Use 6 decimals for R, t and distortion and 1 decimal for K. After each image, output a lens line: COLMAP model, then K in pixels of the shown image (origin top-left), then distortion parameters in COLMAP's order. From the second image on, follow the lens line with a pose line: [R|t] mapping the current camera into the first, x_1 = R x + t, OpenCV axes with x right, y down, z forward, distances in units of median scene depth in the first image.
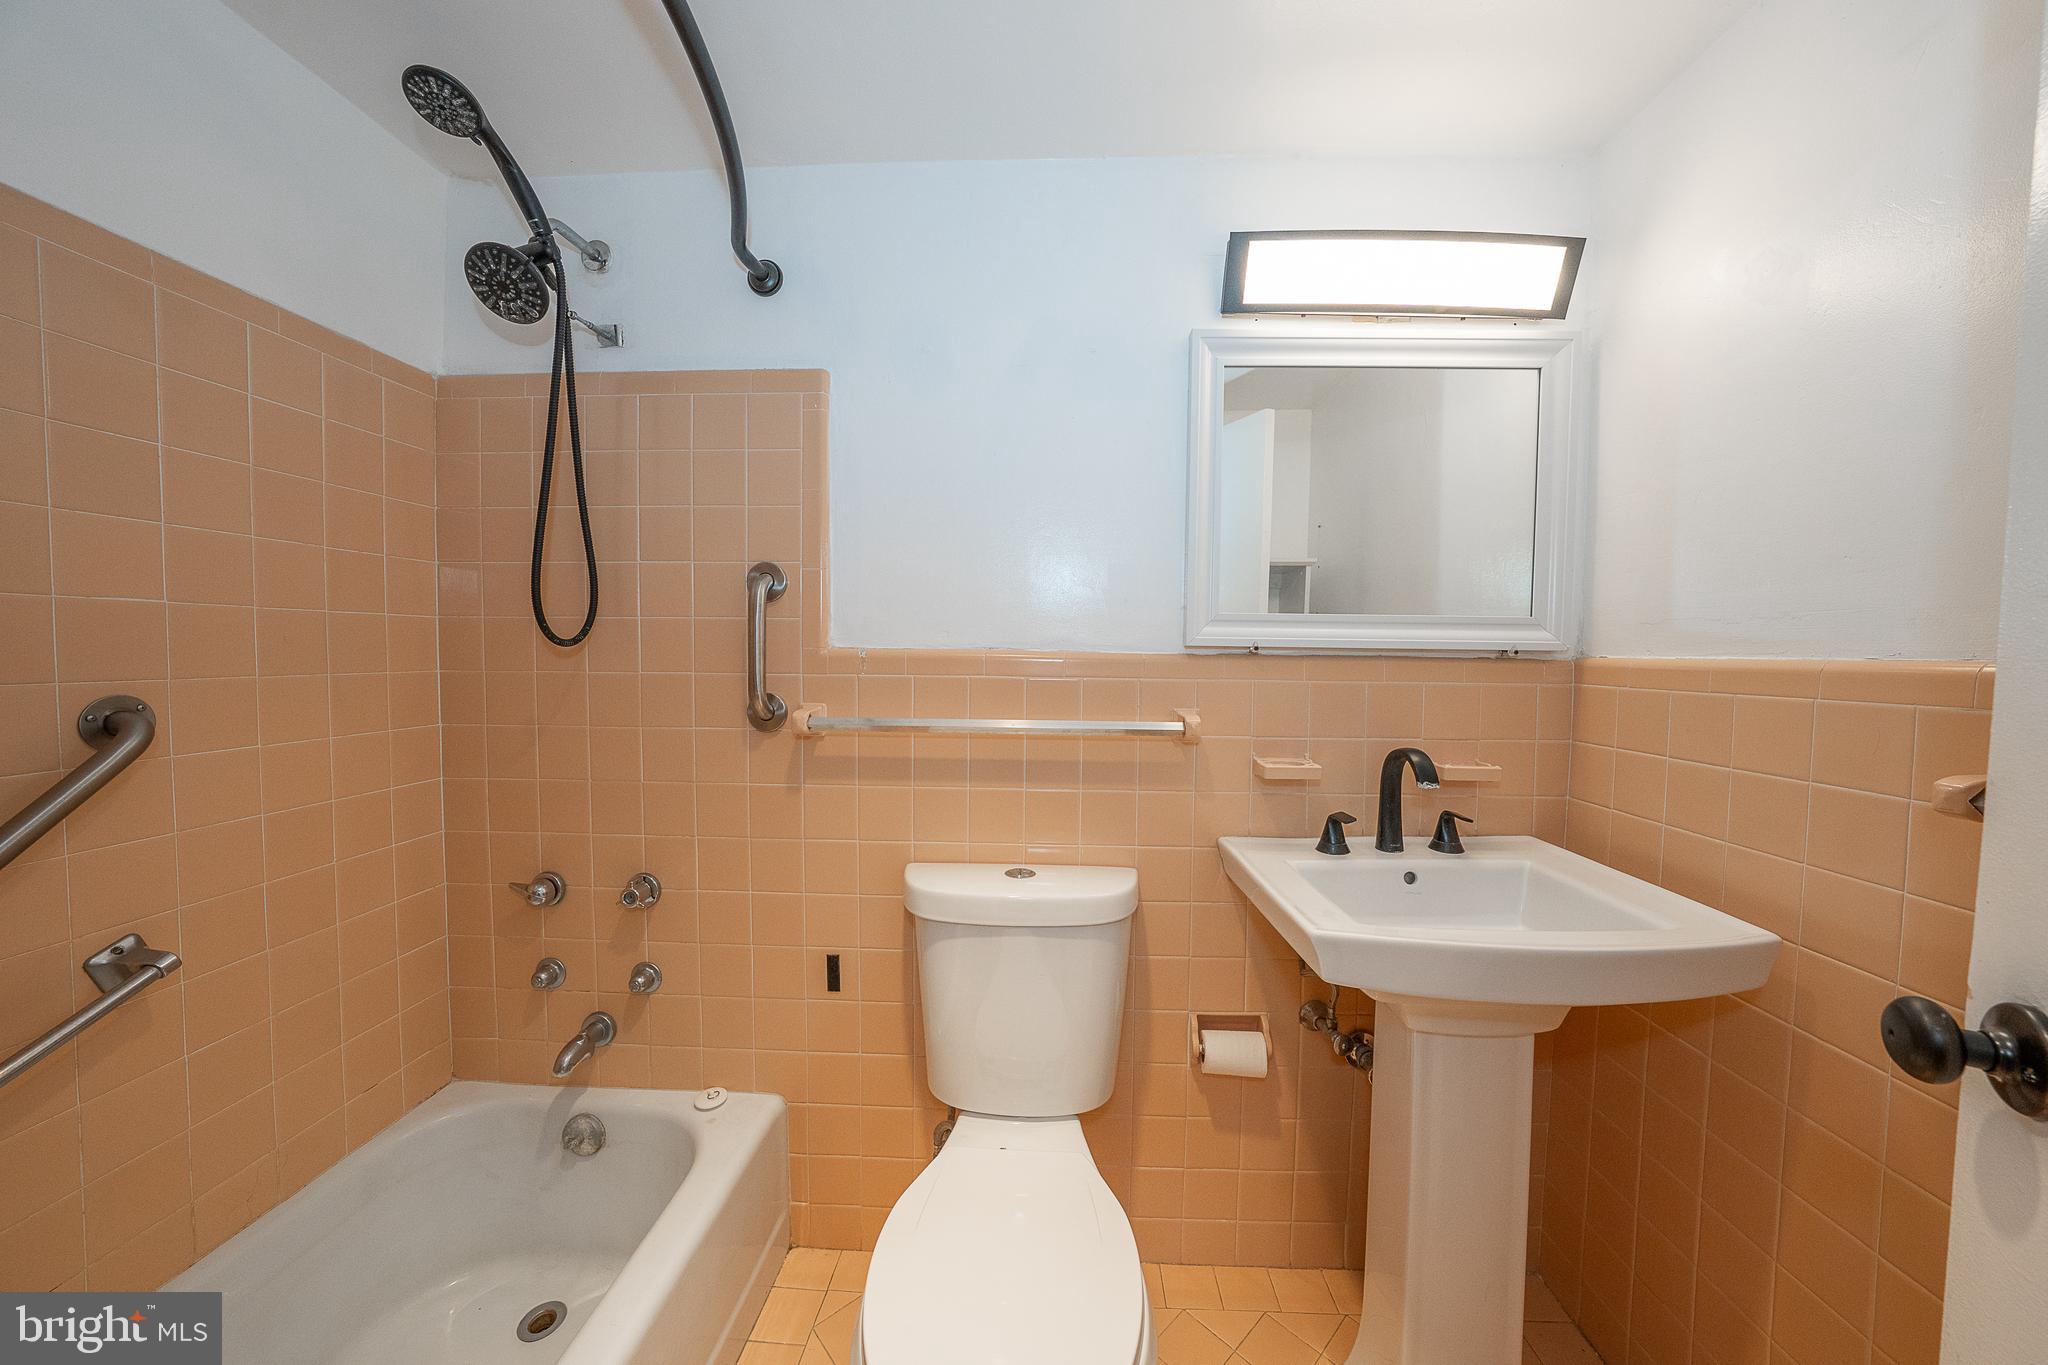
lens RADIAL K [[705.2, 0, 1028.2], [0, 705.2, 679.0], [0, 0, 1]] dist [-0.029662, 0.005589]
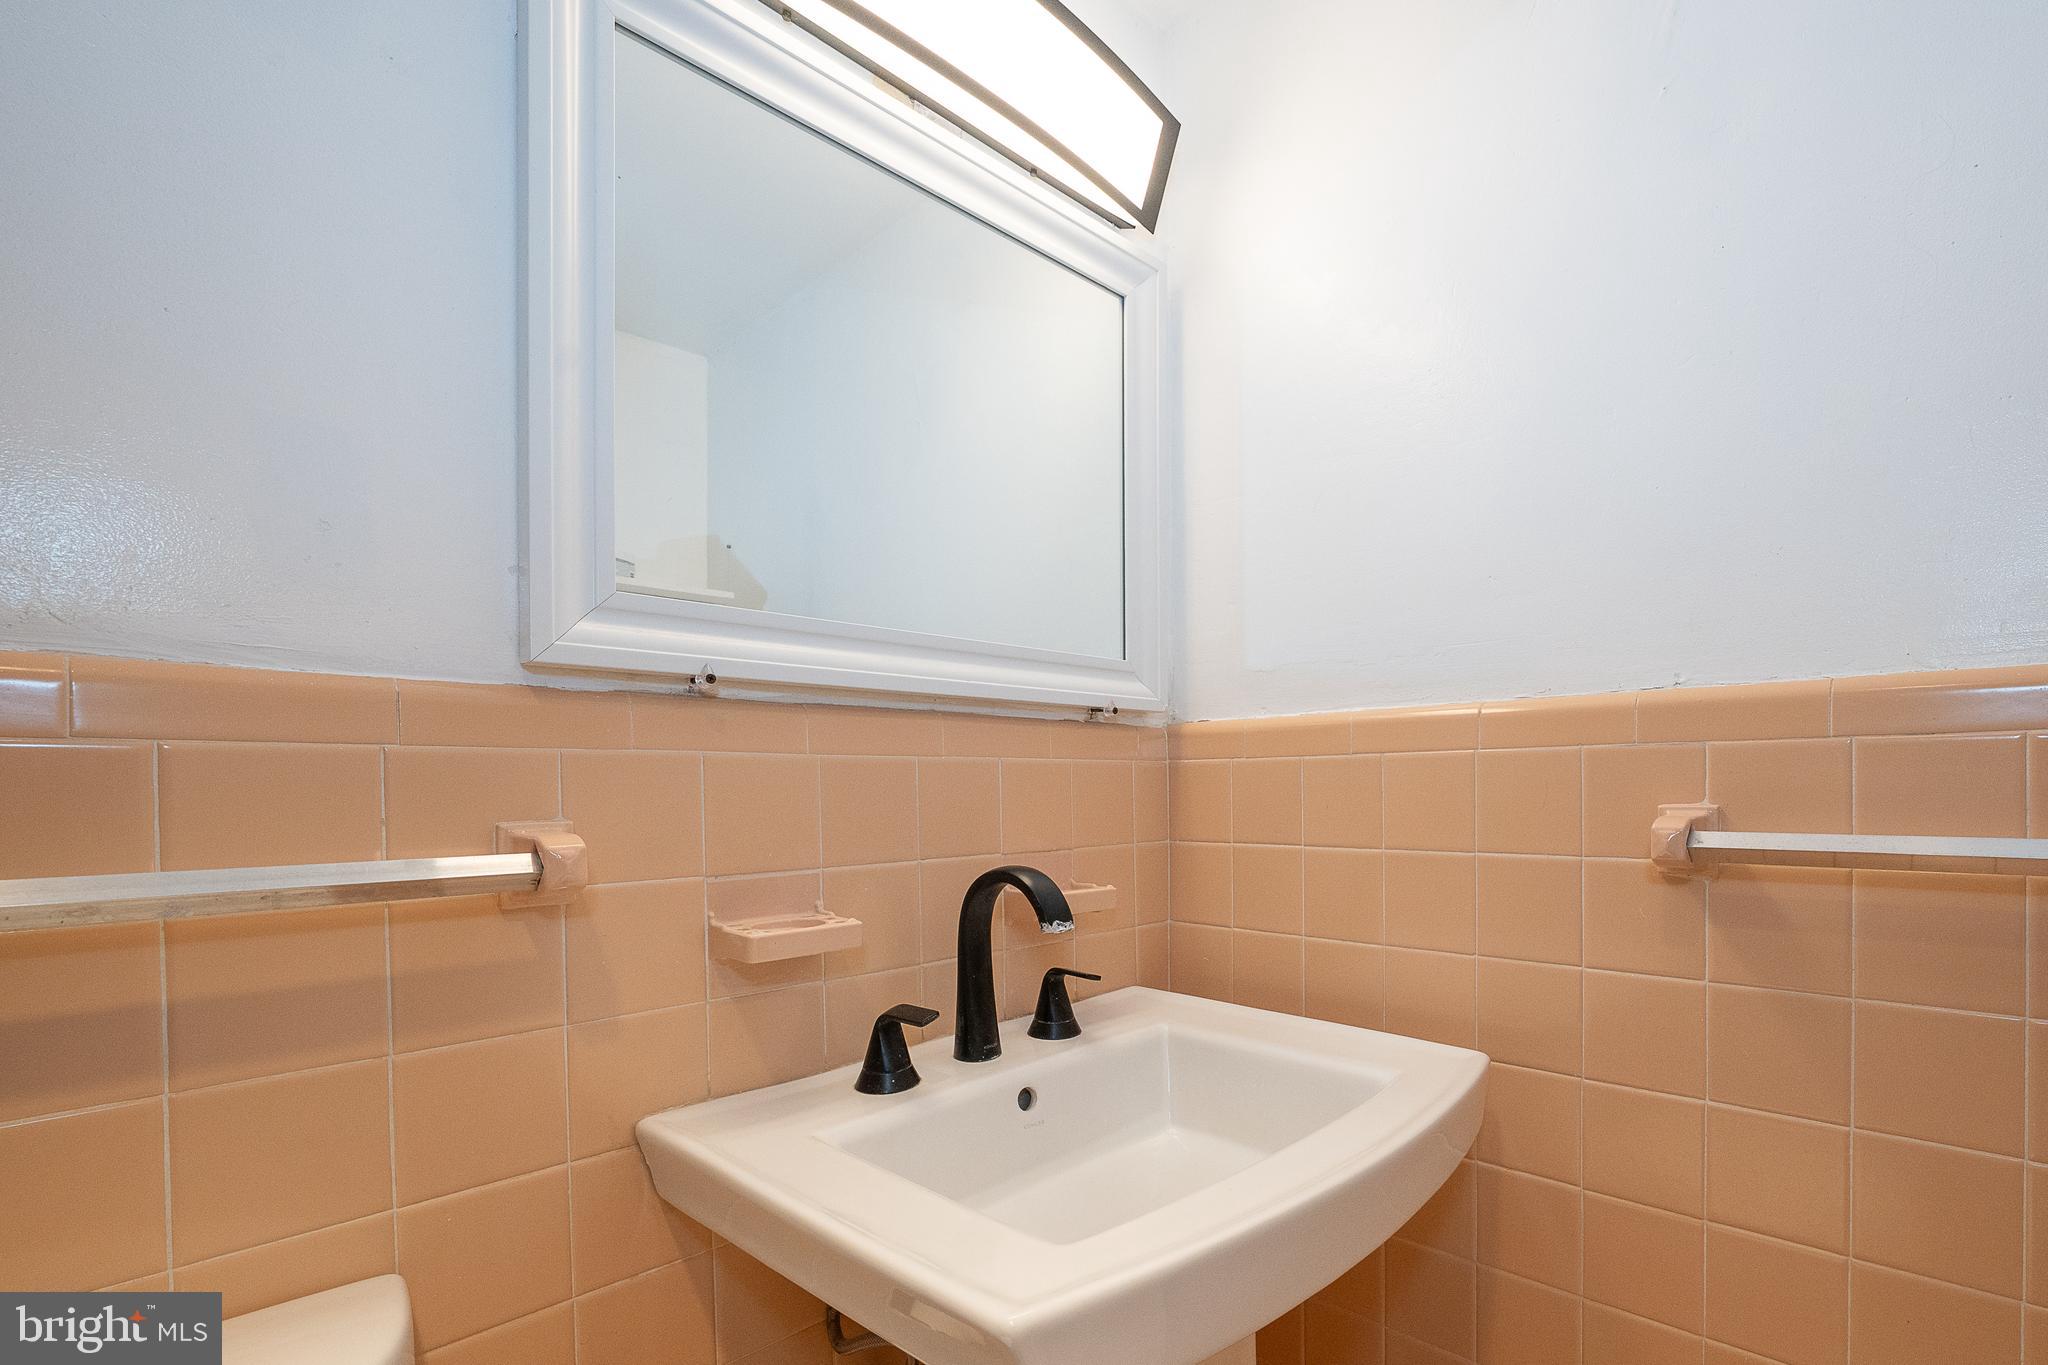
lens RADIAL K [[927.6, 0, 1169.6], [0, 927.6, 796.5], [0, 0, 1]] dist [-0.023330, 0.002069]
pose [[0.628506, -0.026850, 0.777341, 0.048679], [0.048642, 0.998805, -0.004829, 0.049901], [-0.776282, 0.040846, 0.629061, 0.410883]]
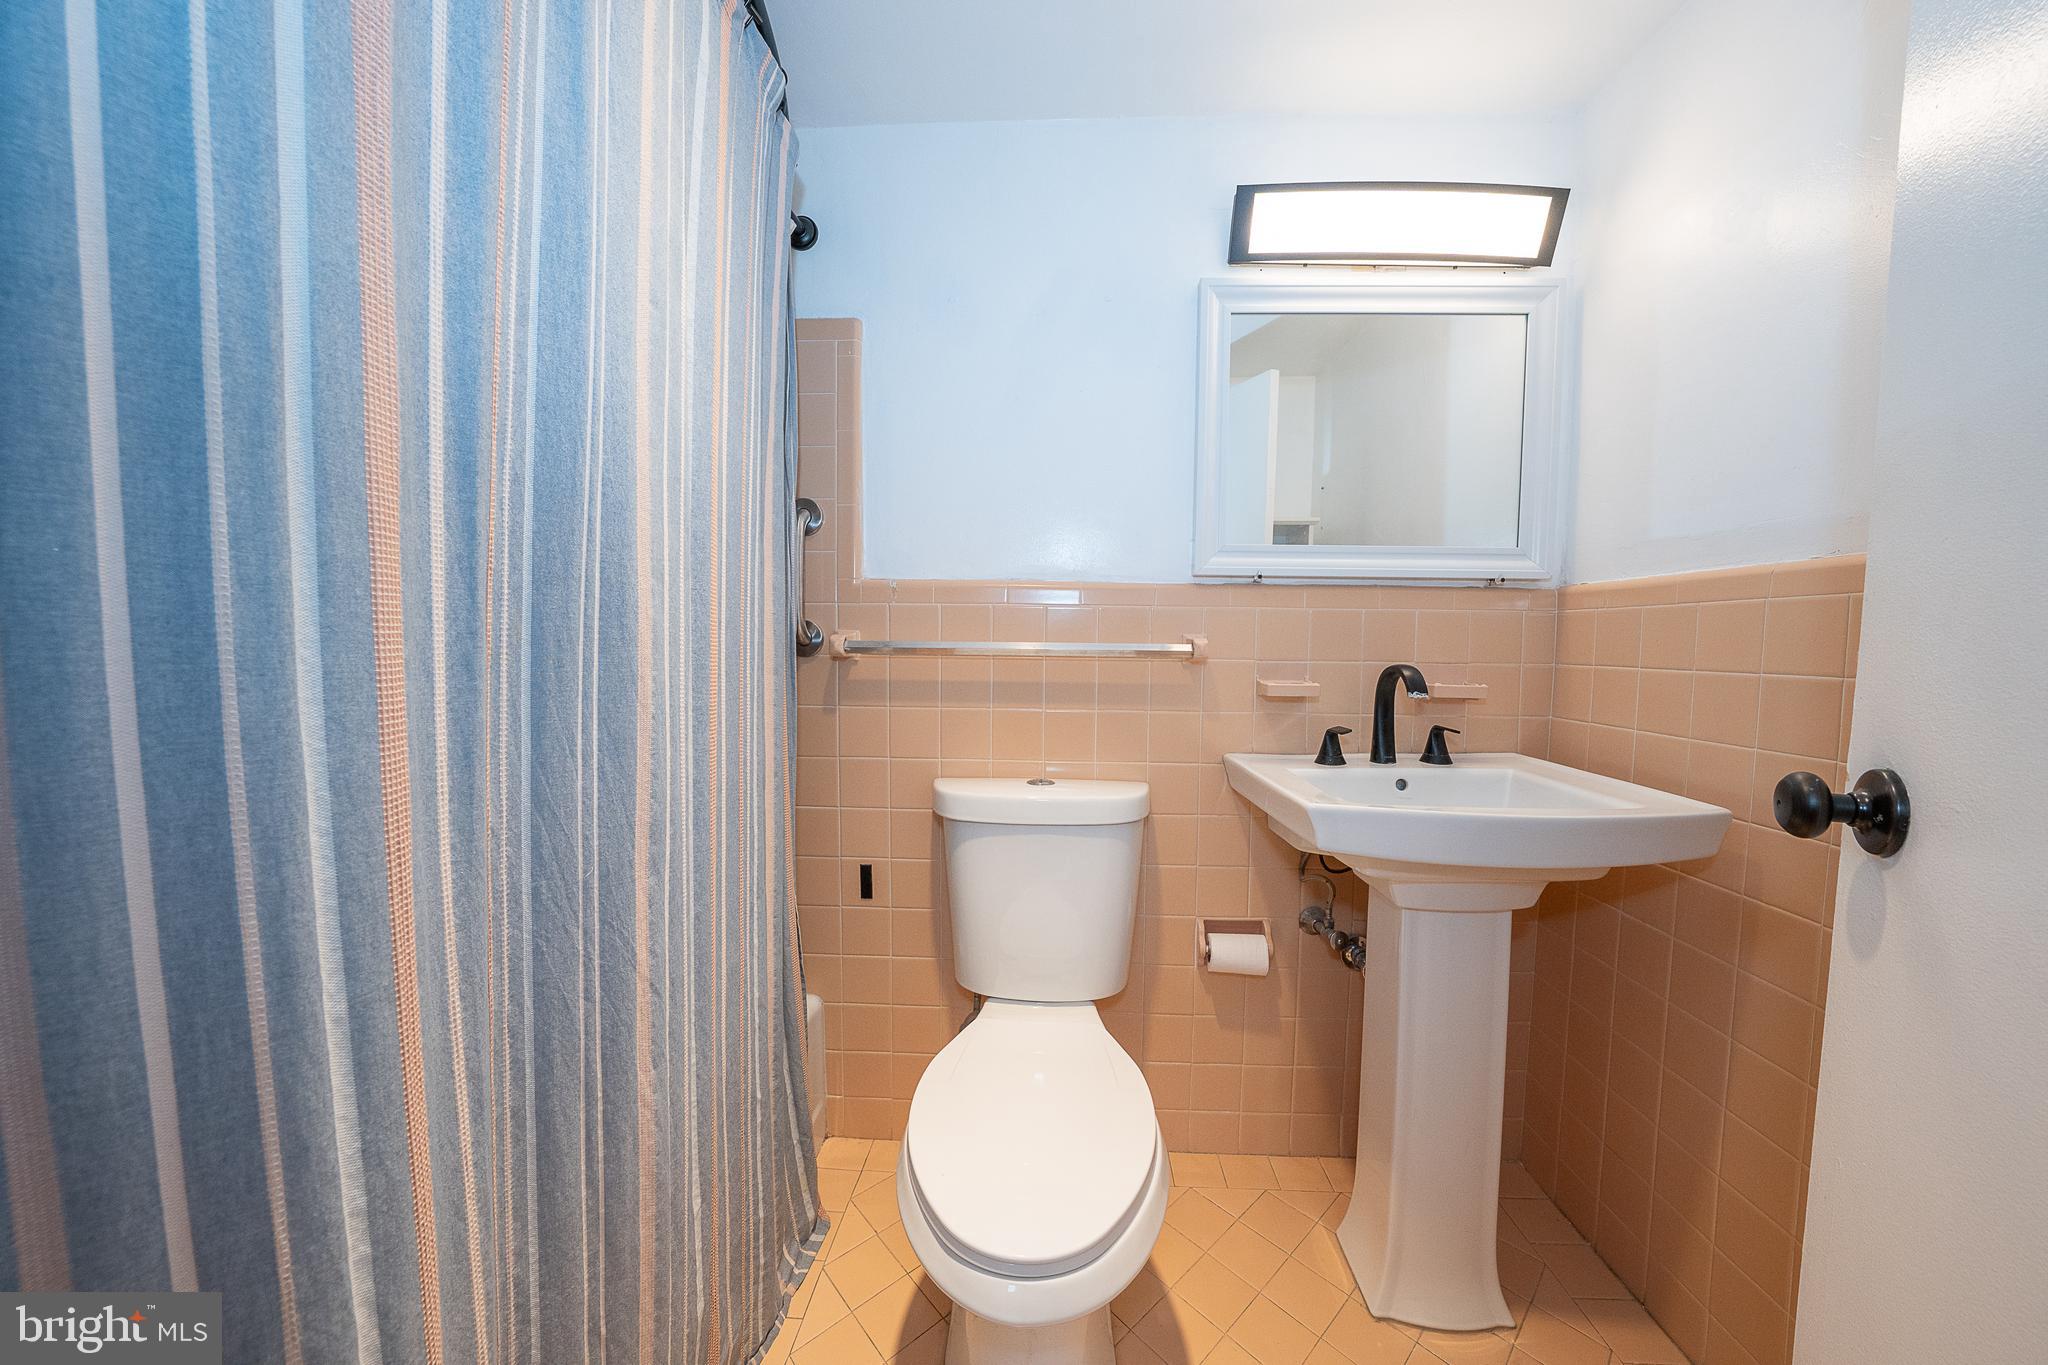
lens RADIAL K [[705.2, 0, 1027.4], [0, 705.2, 678.2], [0, 0, 1]] dist [-0.029662, 0.005589]
pose [[0.999964, 0.000962, -0.008486, -0.022778], [-0.000834, 0.999886, 0.015077, 0.097856], [0.008500, -0.015070, 0.999850, -0.081973]]
